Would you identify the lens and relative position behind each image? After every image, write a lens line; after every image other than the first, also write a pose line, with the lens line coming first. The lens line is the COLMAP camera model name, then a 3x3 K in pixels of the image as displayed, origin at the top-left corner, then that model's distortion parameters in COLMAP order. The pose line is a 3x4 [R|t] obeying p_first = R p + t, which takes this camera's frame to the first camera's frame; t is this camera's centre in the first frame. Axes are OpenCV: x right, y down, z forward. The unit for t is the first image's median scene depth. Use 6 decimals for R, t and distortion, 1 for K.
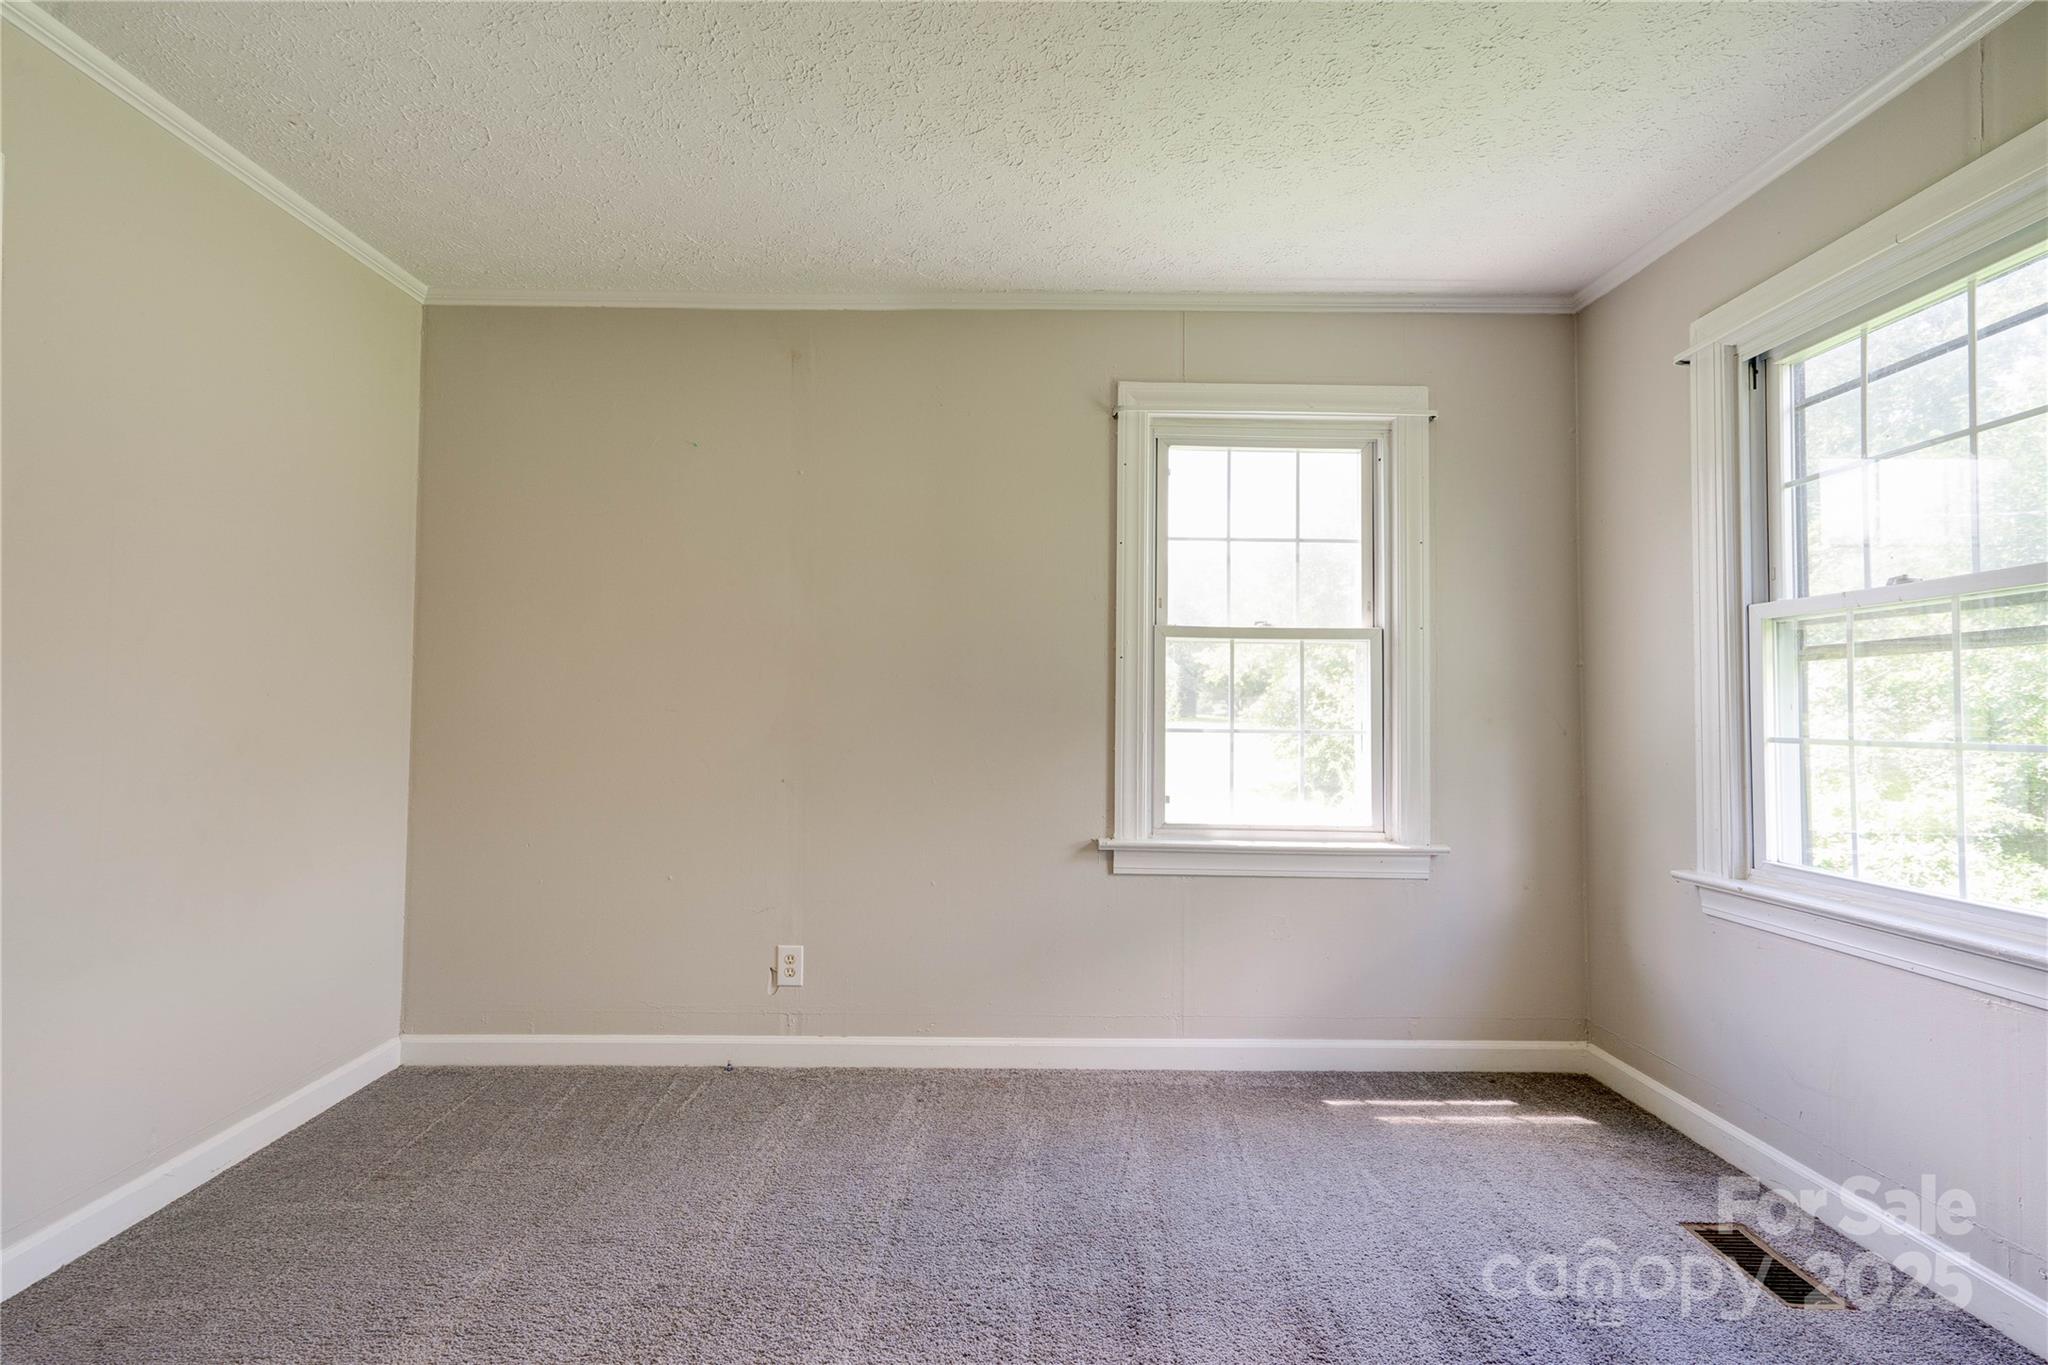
lens RADIAL K [[934.9, 0, 1006.9], [0, 934.9, 680.5], [0, 0, 1]] dist [-0.013086, 0.015532]
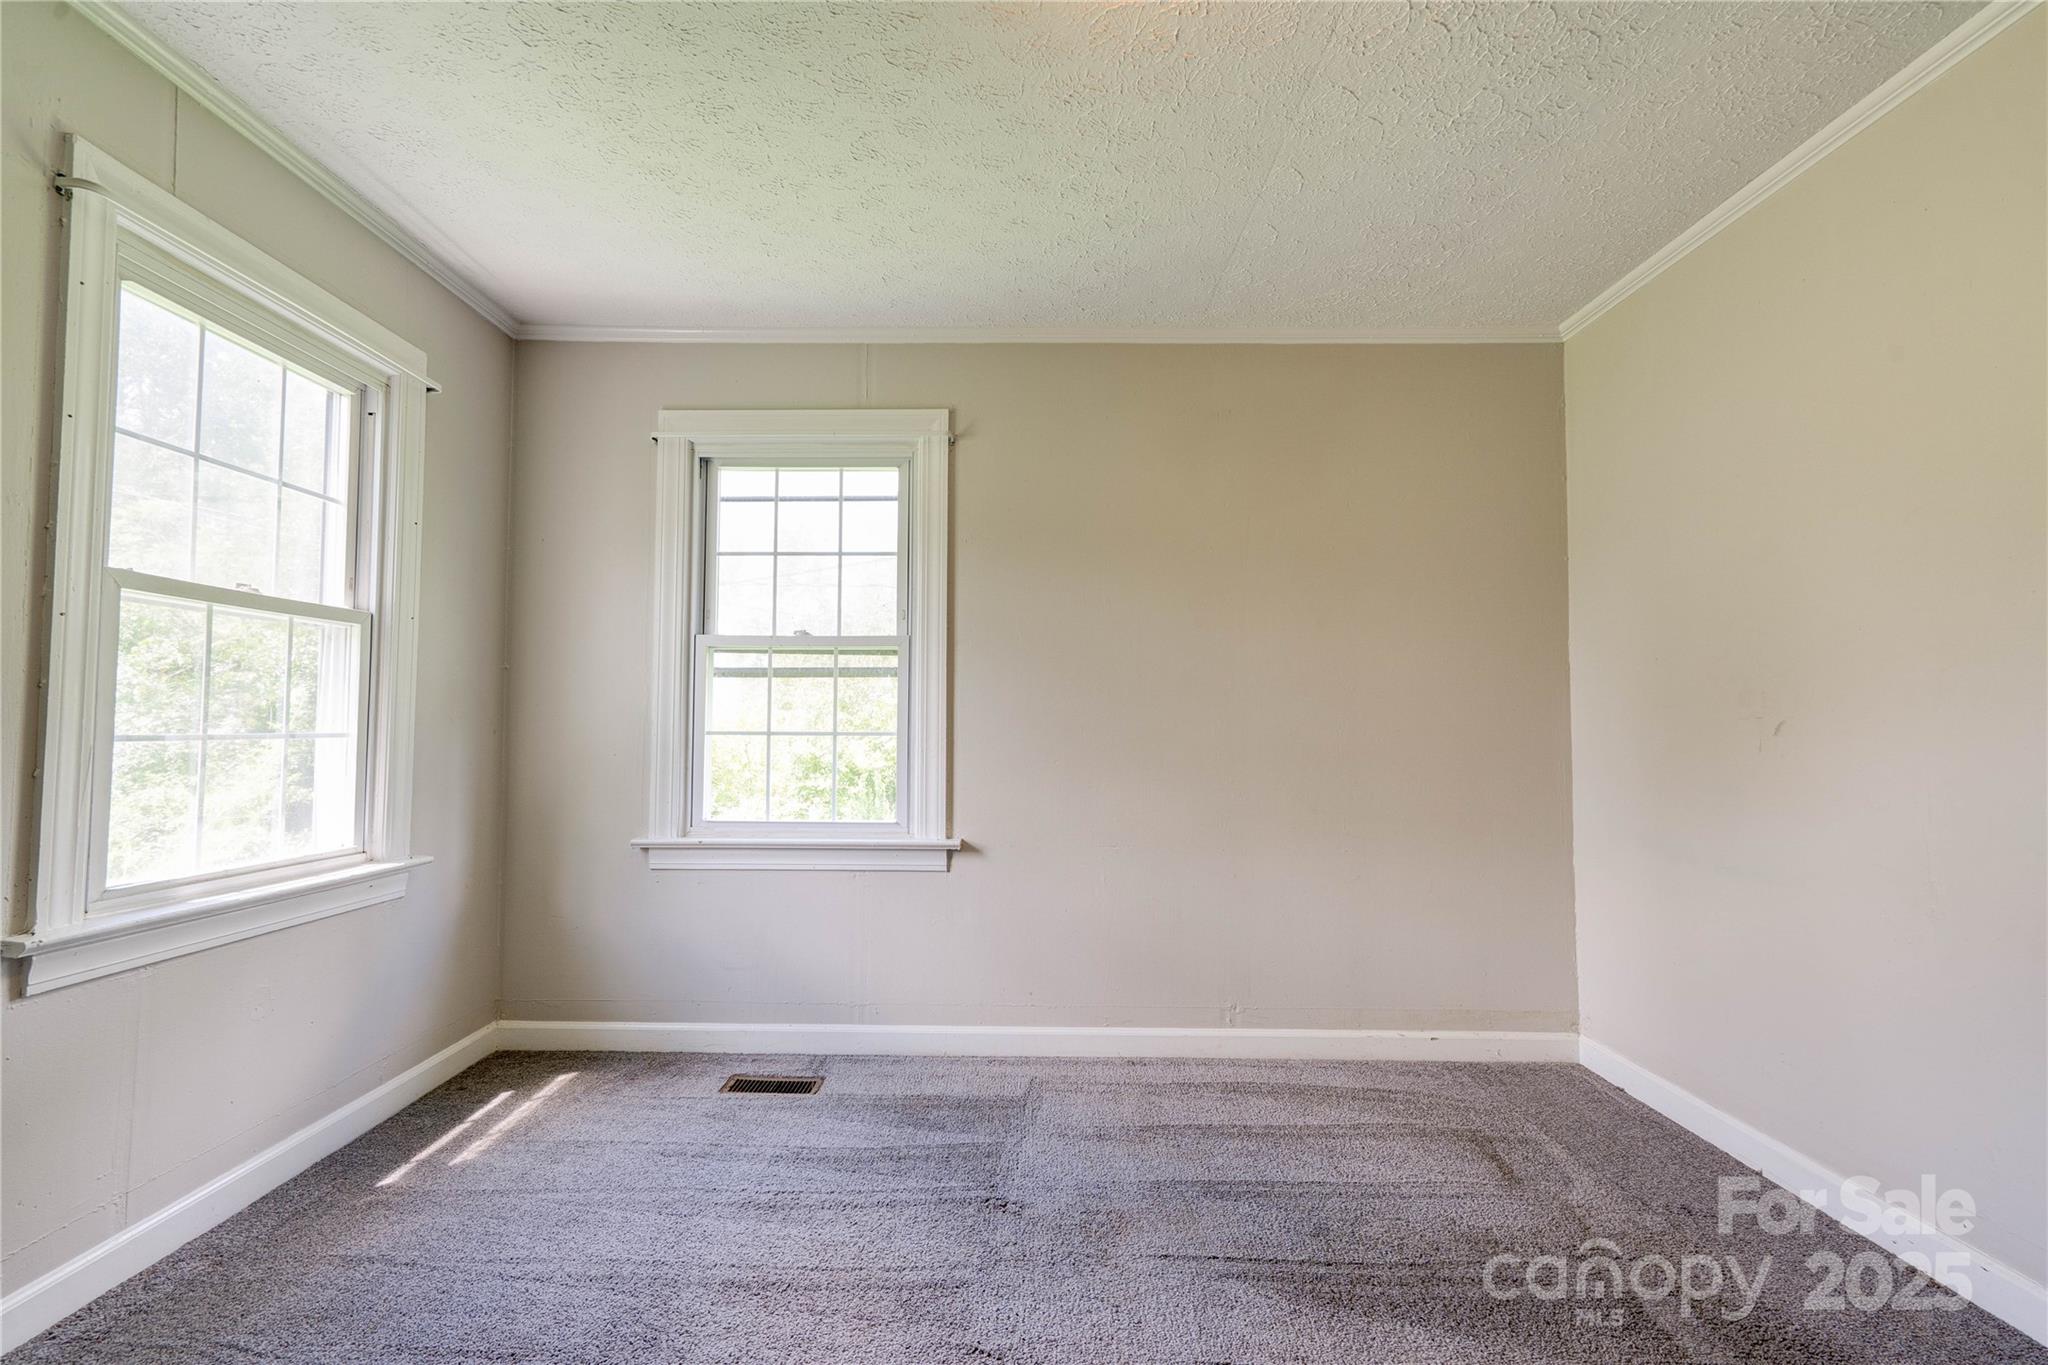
lens RADIAL K [[926.0, 0, 1012.1], [0, 926.0, 680.7], [0, 0, 1]] dist [0.002940, -0.000490]
pose [[0.007143, 0.037311, 0.999278, -0.461137], [-0.040601, 0.998490, -0.036992, 0.014675], [-0.999150, -0.040308, 0.008647, 0.427879]]
